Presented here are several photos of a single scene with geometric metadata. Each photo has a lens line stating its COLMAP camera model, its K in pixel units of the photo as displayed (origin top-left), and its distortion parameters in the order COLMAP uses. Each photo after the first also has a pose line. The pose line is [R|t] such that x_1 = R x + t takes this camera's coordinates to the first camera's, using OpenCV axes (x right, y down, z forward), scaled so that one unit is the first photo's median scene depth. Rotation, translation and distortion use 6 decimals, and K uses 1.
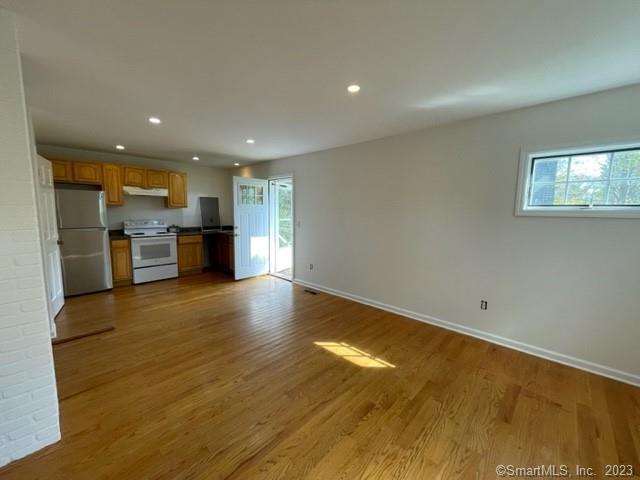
lens RADIAL K [[260.4, 0, 320.1], [0, 260.4, 238.4], [0, 0, 1]] dist [-0.002751, 0.000243]
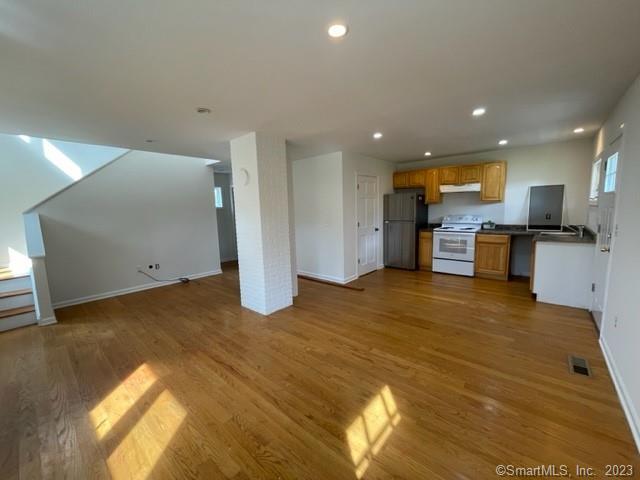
lens RADIAL K [[260.4, 0, 320.2], [0, 260.4, 241.4], [0, 0, 1]] dist [-0.002751, 0.000243]
pose [[0.040042, 0.118588, -0.992136, 0.395143], [-0.076717, 0.990366, 0.115280, -0.049608], [0.996248, 0.071498, 0.048754, 0.443630]]
